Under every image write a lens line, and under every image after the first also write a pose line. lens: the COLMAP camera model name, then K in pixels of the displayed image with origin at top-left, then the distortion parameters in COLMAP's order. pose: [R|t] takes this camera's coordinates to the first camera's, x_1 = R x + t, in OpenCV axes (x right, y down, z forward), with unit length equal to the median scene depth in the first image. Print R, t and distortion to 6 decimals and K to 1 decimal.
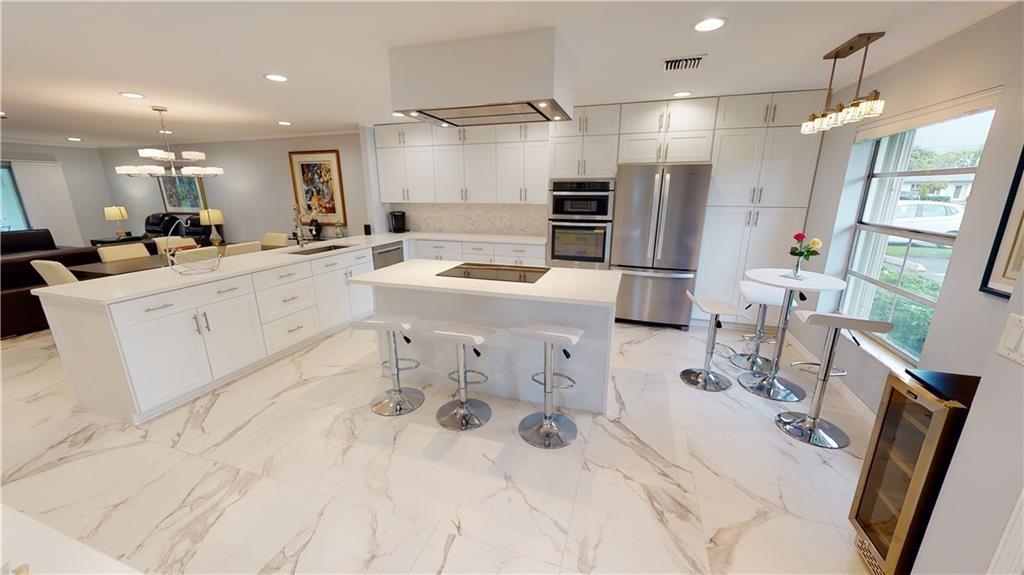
lens RADIAL K [[373.0, 0, 512.0], [0, 373.0, 287.5], [0, 0, 1]] dist [-0.012437, 0.005589]
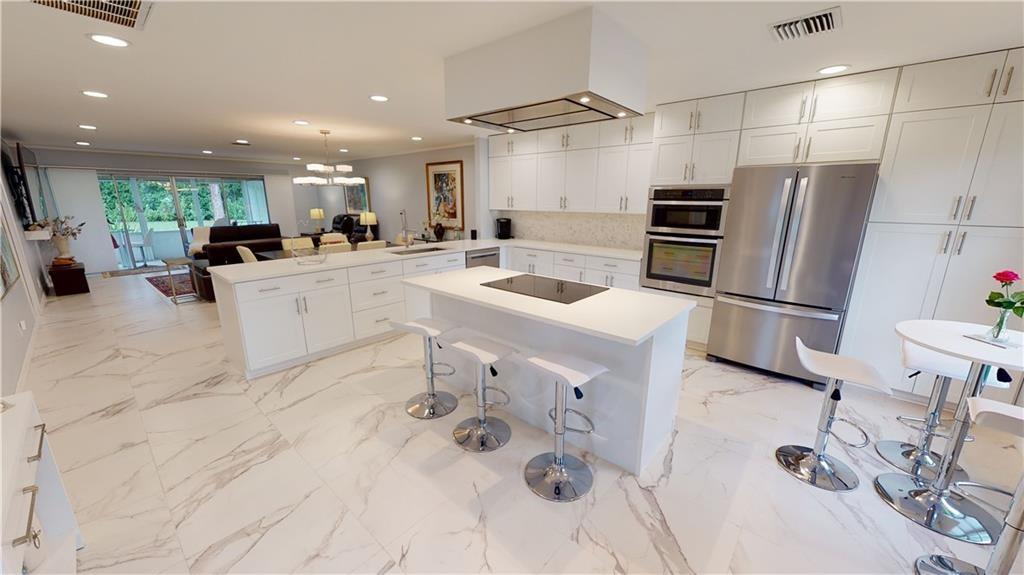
lens RADIAL K [[373.0, 0, 512.0], [0, 373.0, 287.5], [0, 0, 1]] dist [-0.012437, 0.005589]
pose [[0.921931, 0.096335, -0.375184, 0.176291], [-0.104341, 0.994541, -0.001028, -0.023608], [0.373037, 0.040095, 0.926950, 0.095087]]
